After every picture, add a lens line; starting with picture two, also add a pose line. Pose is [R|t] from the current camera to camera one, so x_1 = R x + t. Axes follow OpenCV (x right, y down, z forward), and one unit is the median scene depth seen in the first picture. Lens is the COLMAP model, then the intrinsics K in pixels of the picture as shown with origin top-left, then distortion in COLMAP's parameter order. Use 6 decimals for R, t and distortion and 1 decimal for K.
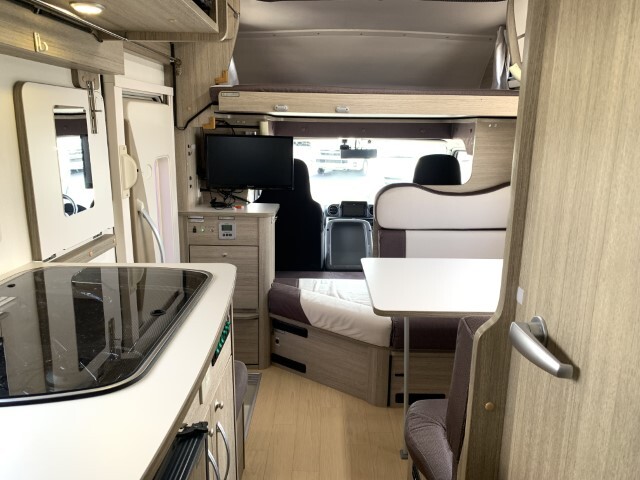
lens RADIAL K [[498.5, 0, 320.0], [0, 498.5, 240.0], [0, 0, 1]] dist [0.033352, -0.003588]
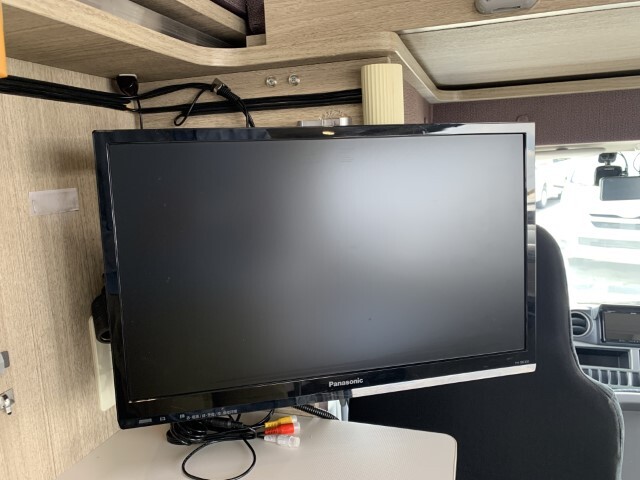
lens RADIAL K [[498.5, 0, 320.0], [0, 498.5, 240.0], [0, 0, 1]] dist [0.033352, -0.003588]
pose [[0.954404, -0.013781, -0.298200, -0.061699], [-0.005711, 0.997908, -0.064396, -0.123251], [0.298464, 0.063163, 0.952329, 0.653440]]
